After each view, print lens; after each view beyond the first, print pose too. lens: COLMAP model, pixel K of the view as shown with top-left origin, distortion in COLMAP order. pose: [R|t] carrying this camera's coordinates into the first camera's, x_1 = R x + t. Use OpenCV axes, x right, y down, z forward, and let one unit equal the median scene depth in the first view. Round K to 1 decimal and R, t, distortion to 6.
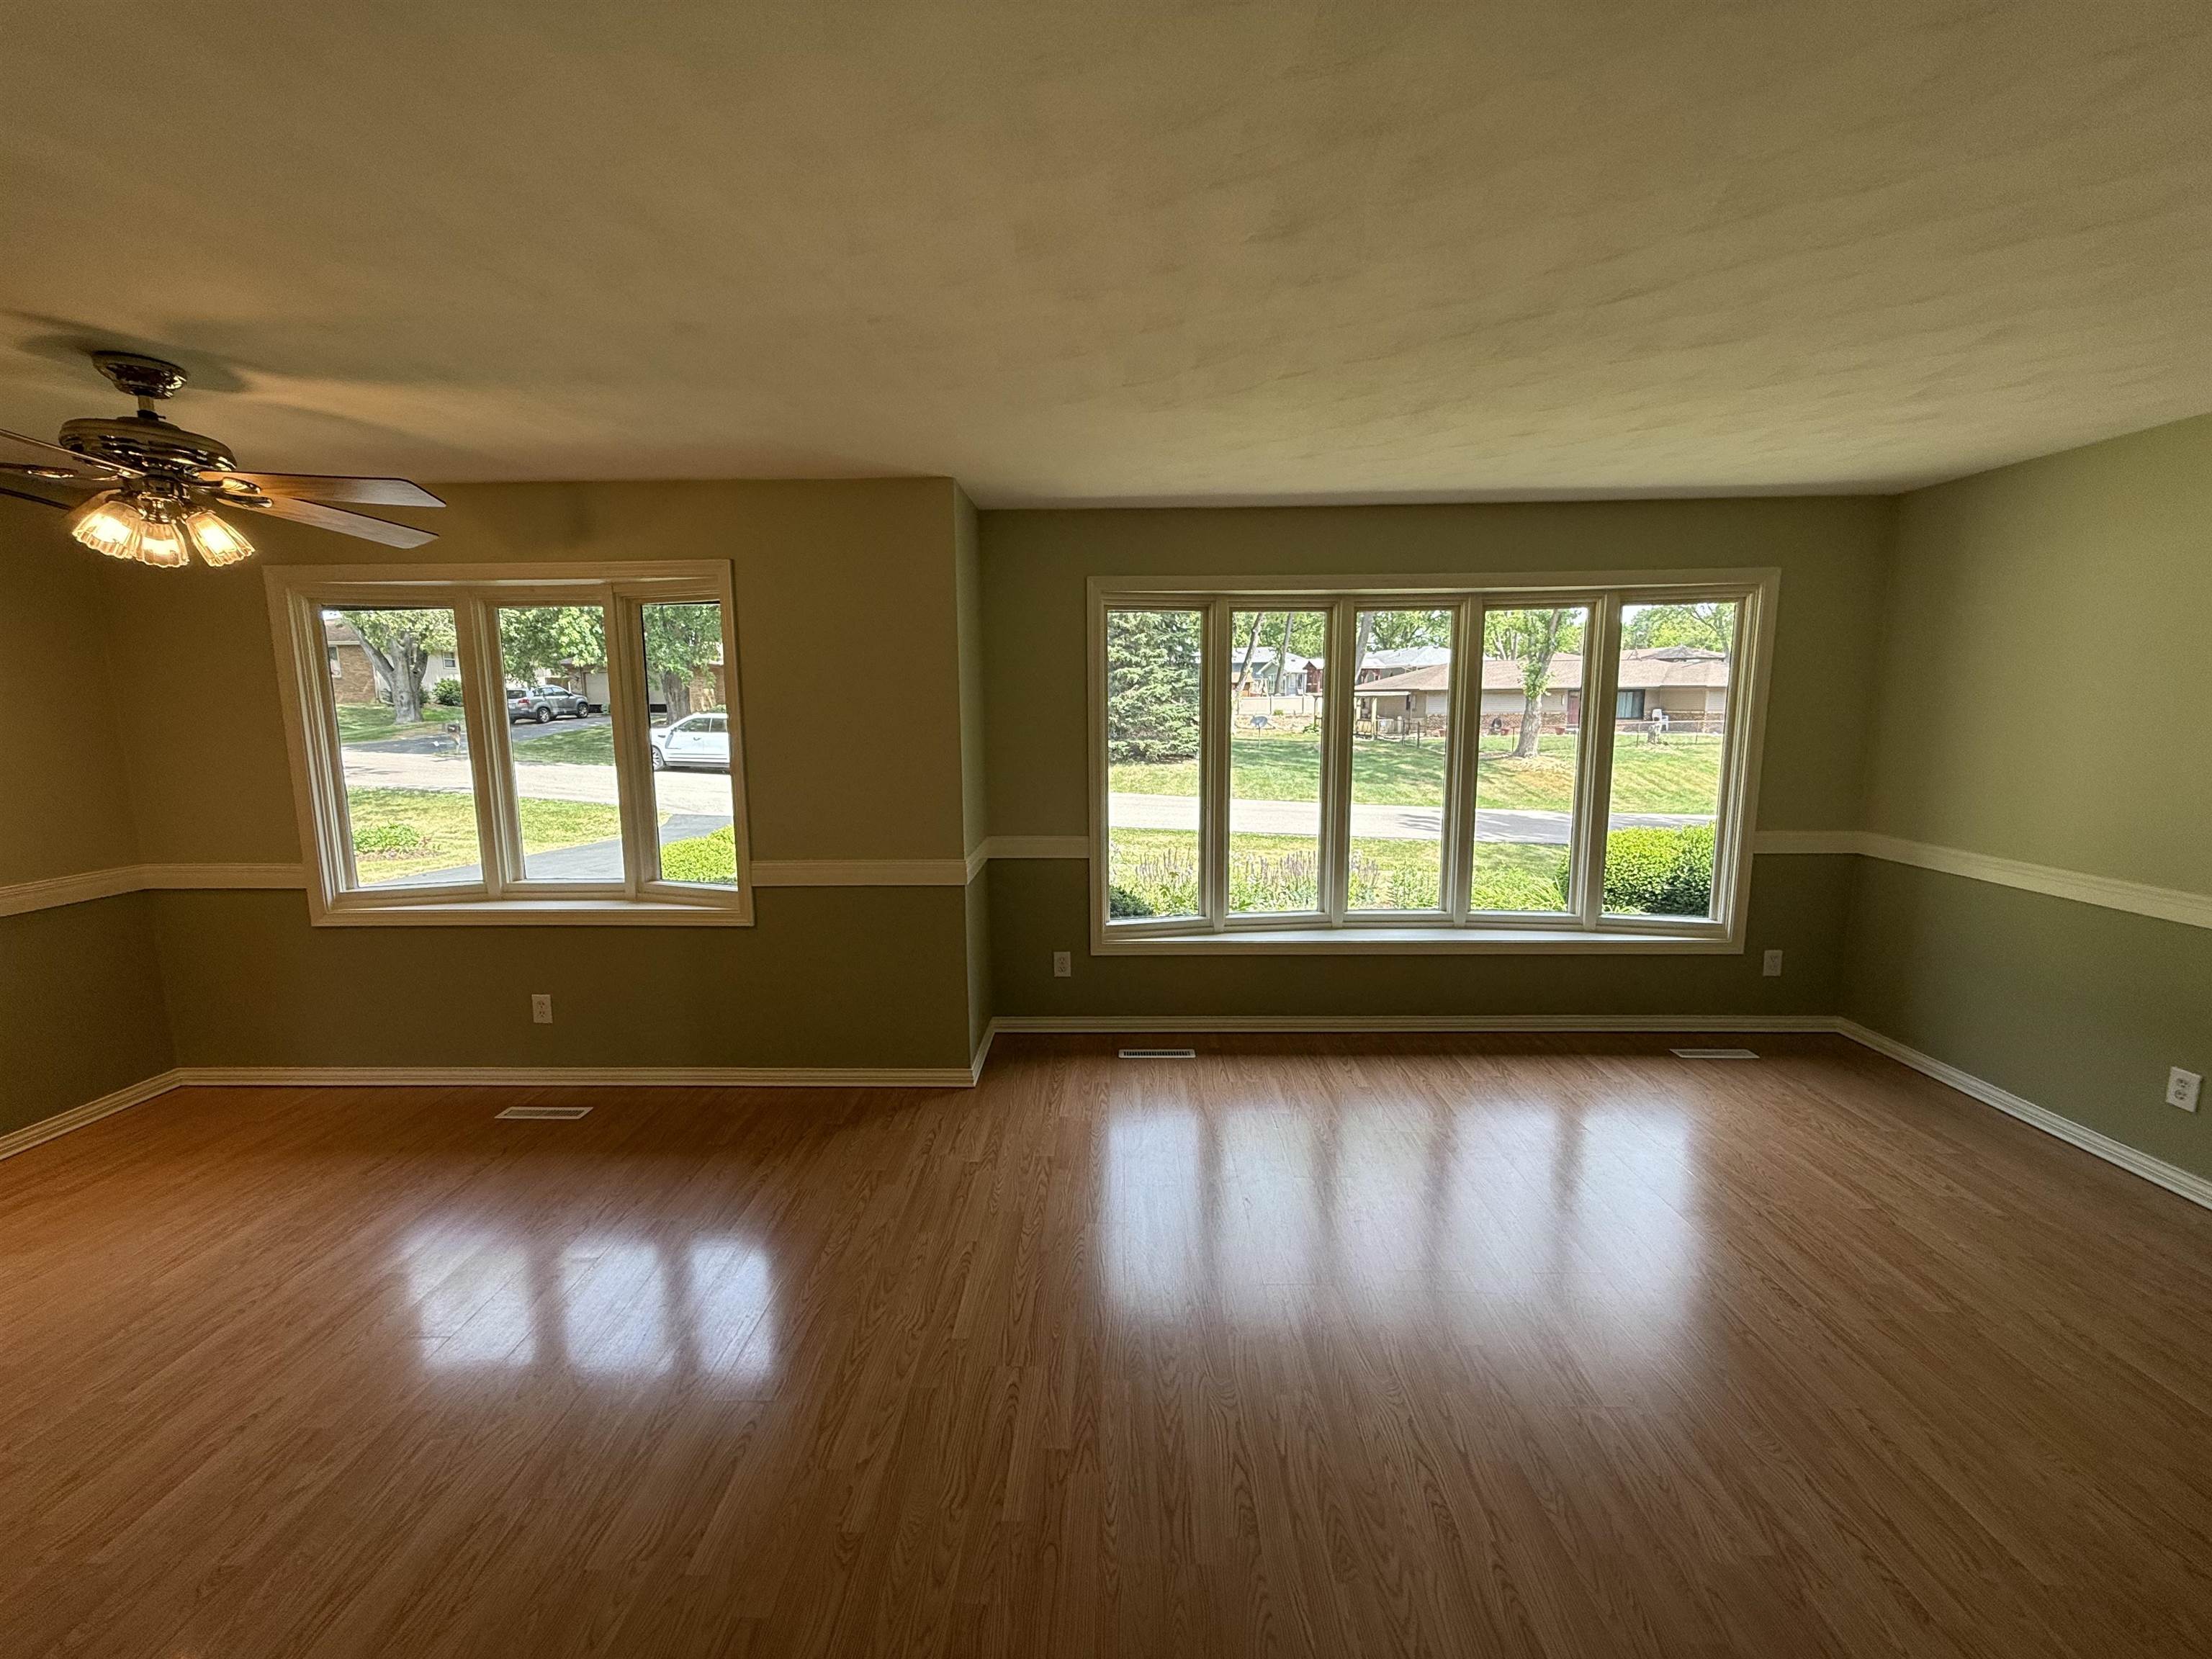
lens RADIAL K [[883.2, 0, 1100.2], [0, 883.2, 823.8], [0, 0, 1]] dist [0.002281, -0.000660]
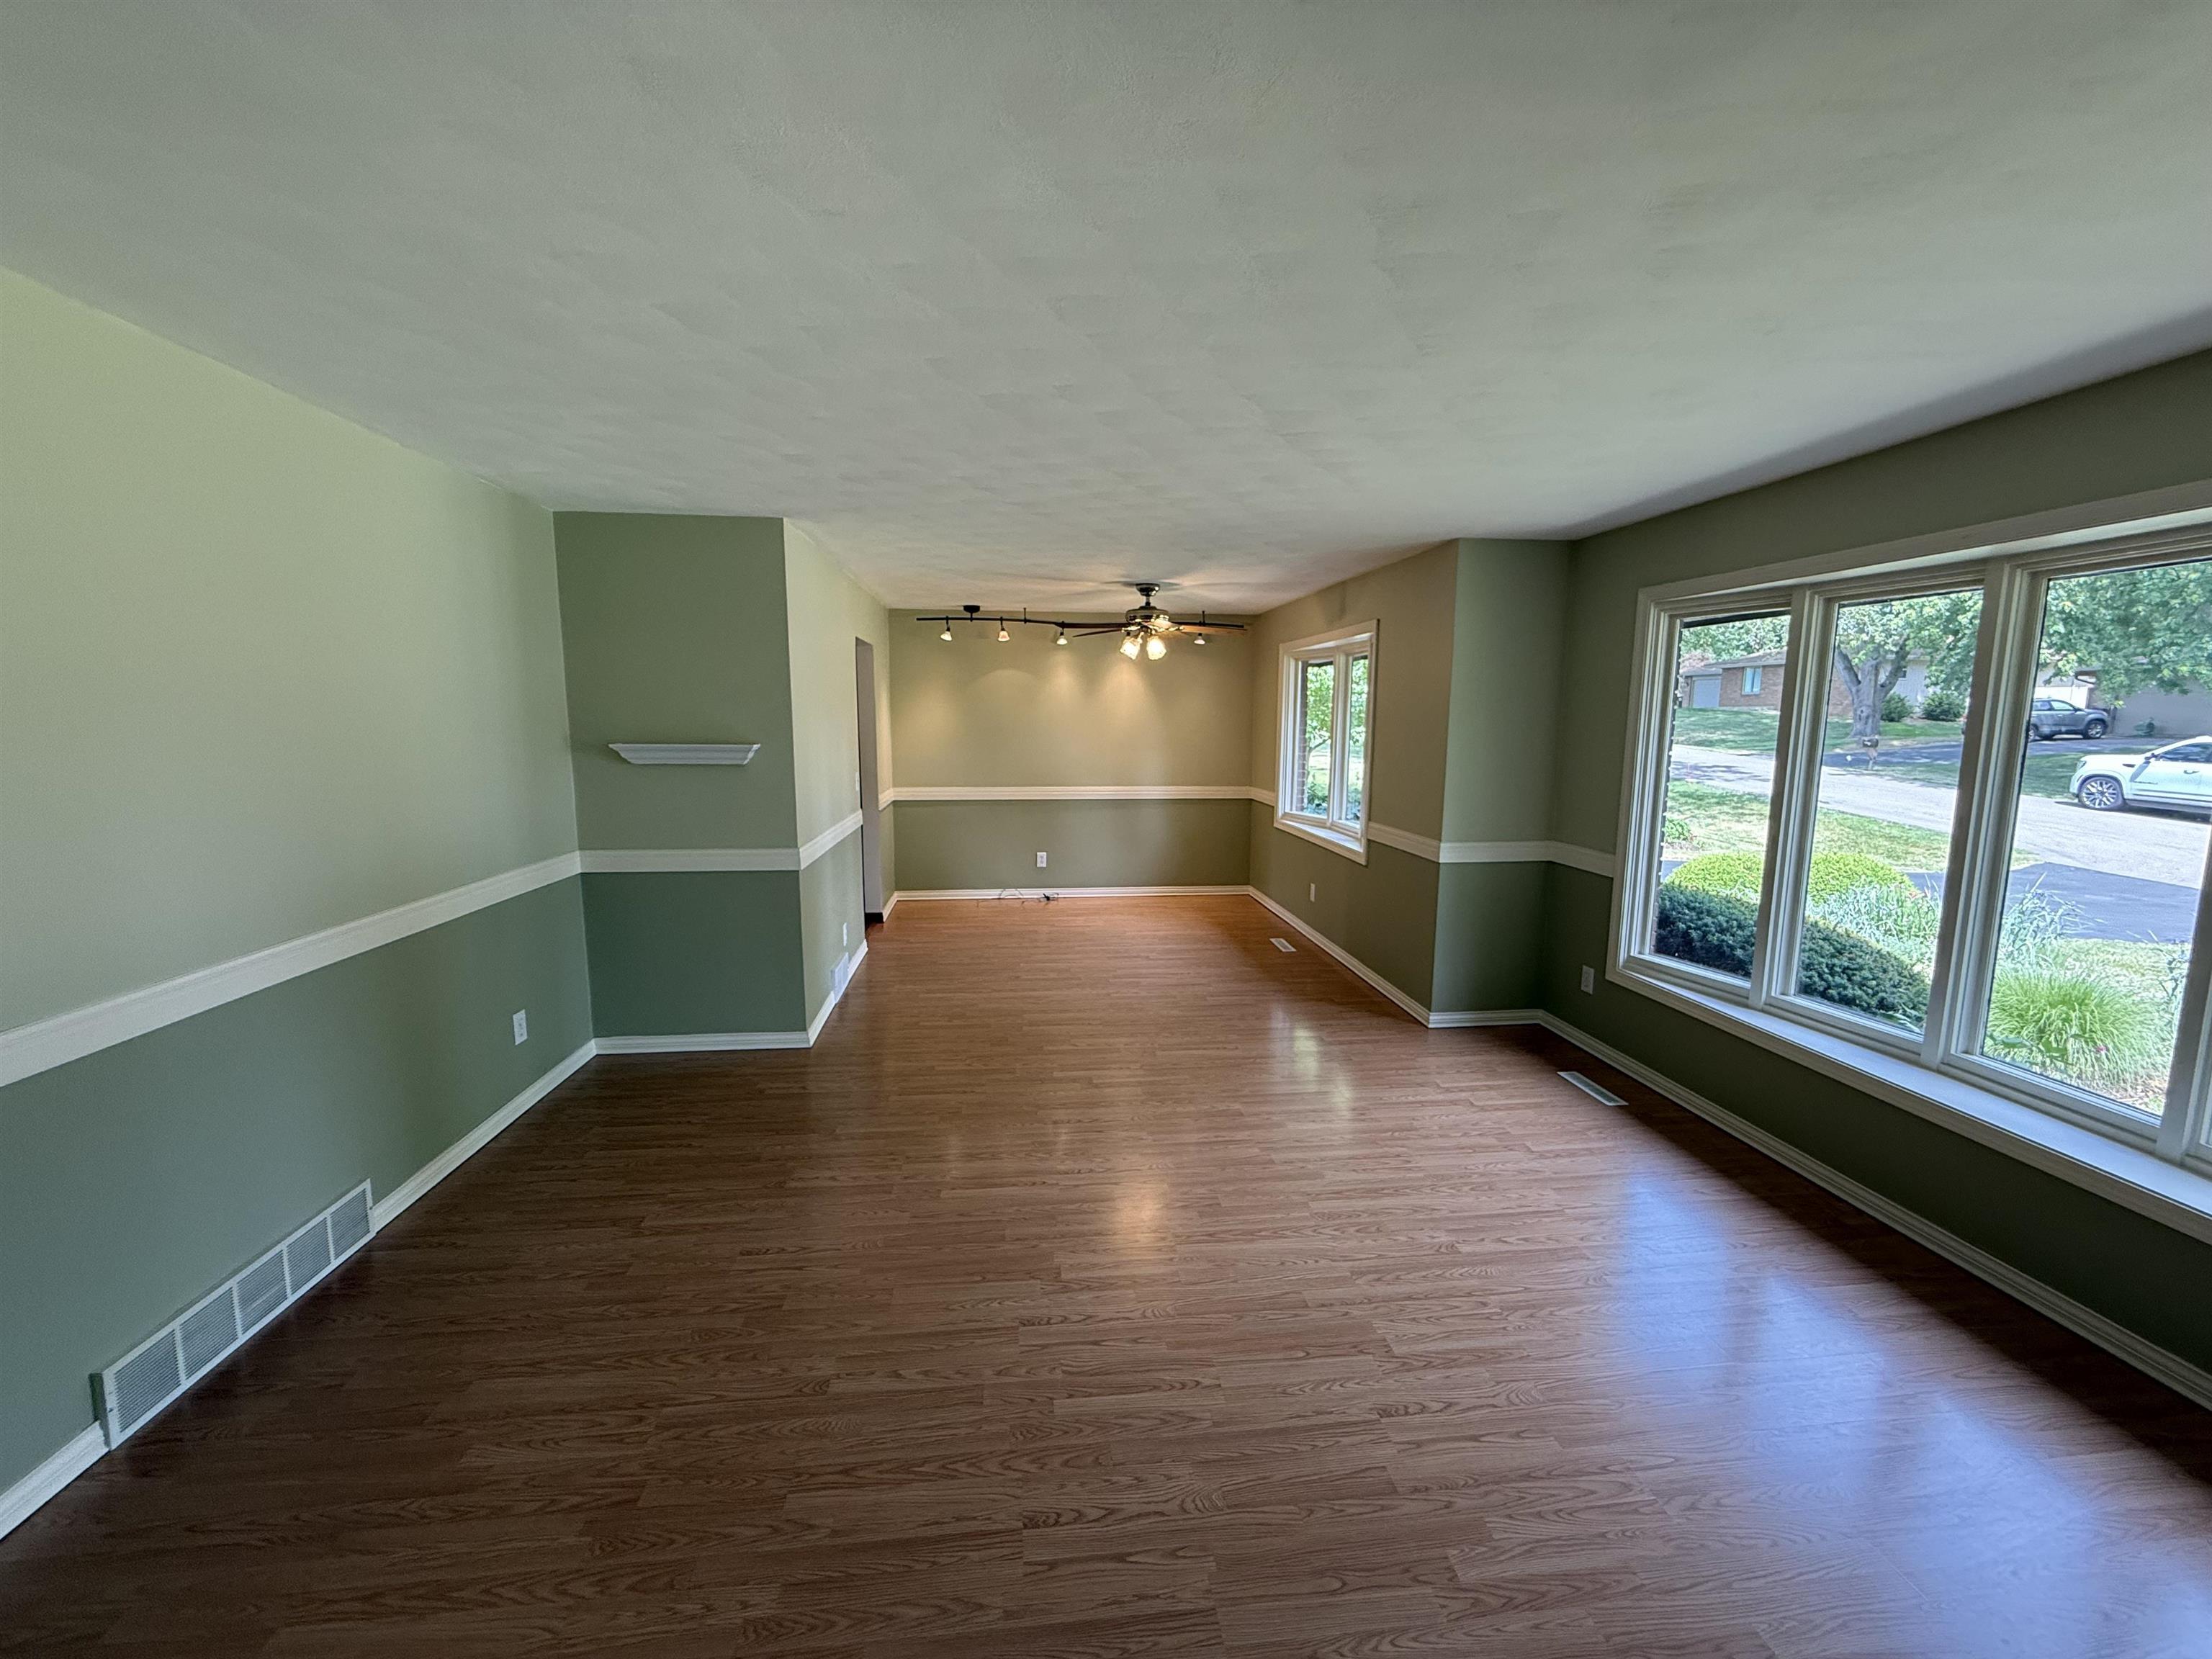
lens RADIAL K [[883.2, 0, 1105.7], [0, 883.2, 825.6], [0, 0, 1]] dist [0.002281, -0.000660]
pose [[0.134874, 0.133857, -0.981780, 0.936383], [-0.146736, 0.982607, 0.113811, -0.051062], [0.979938, 0.128712, 0.152170, 0.323843]]
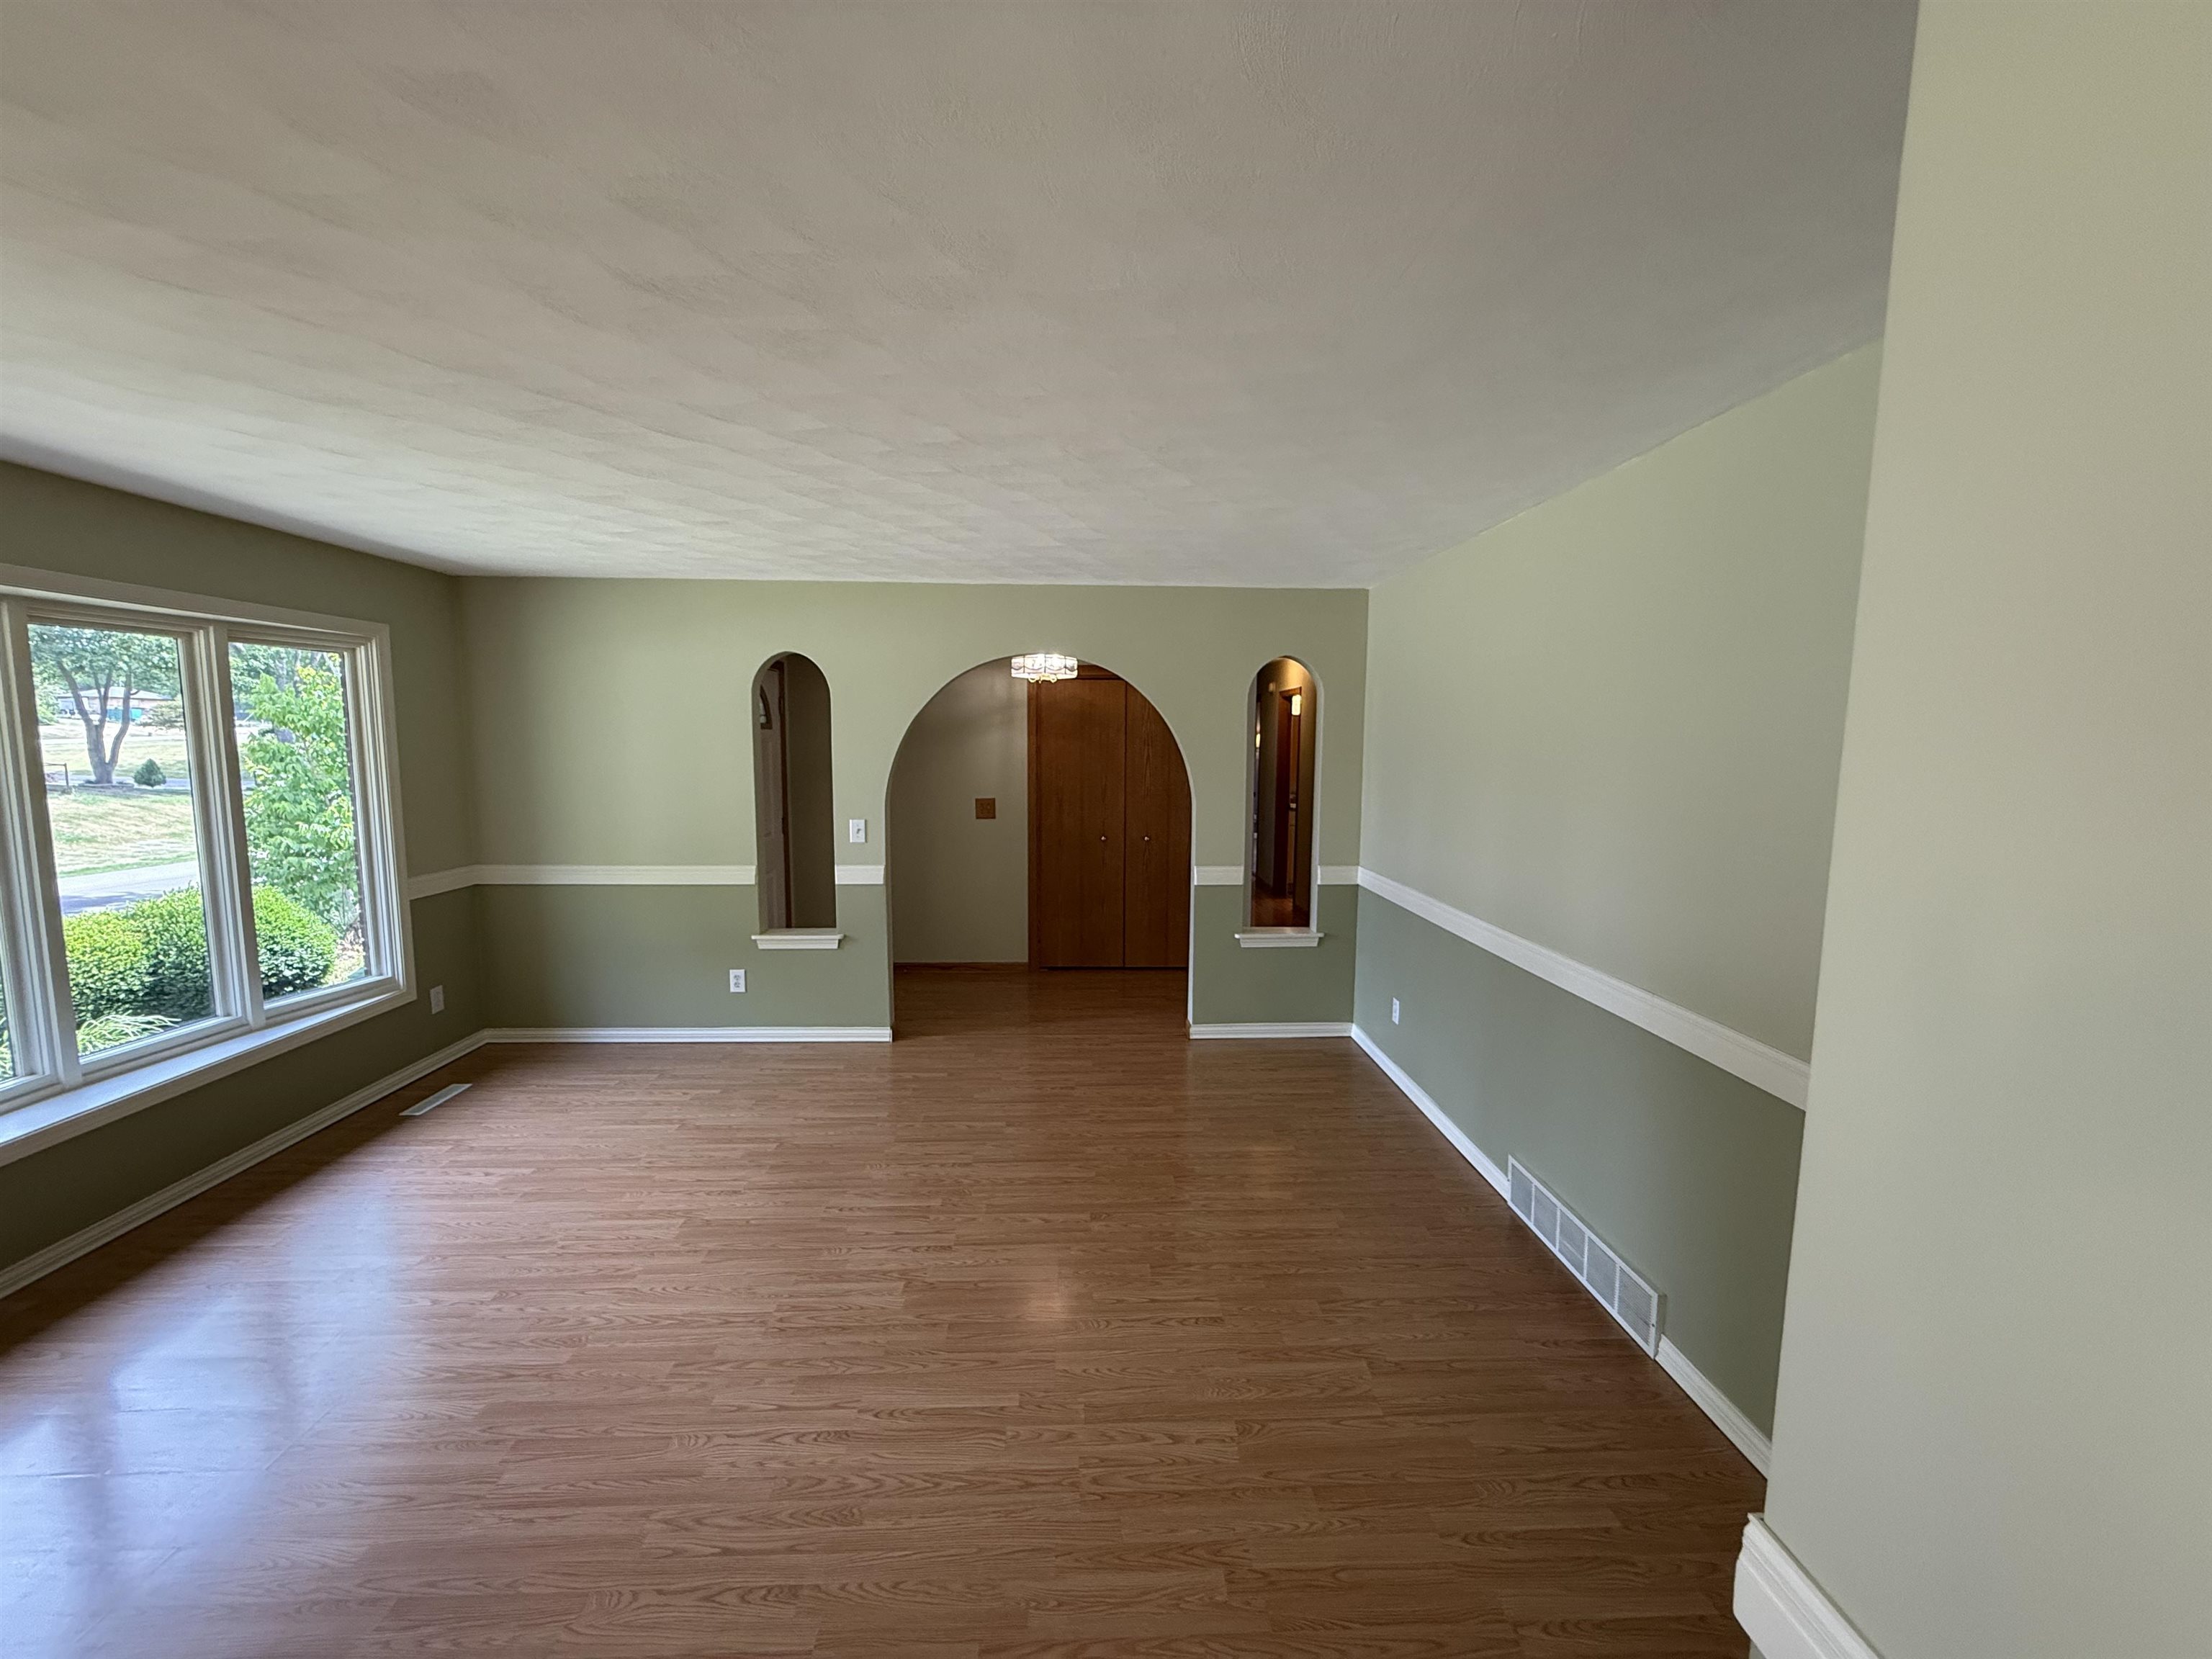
lens RADIAL K [[883.2, 0, 1104.8], [0, 883.2, 827.5], [0, 0, 1]] dist [0.002281, -0.000660]
pose [[-0.069210, -0.093080, 0.993250, -0.347765], [0.134526, 0.985673, 0.101744, -0.048698], [-0.988490, 0.140660, -0.055697, 0.265737]]
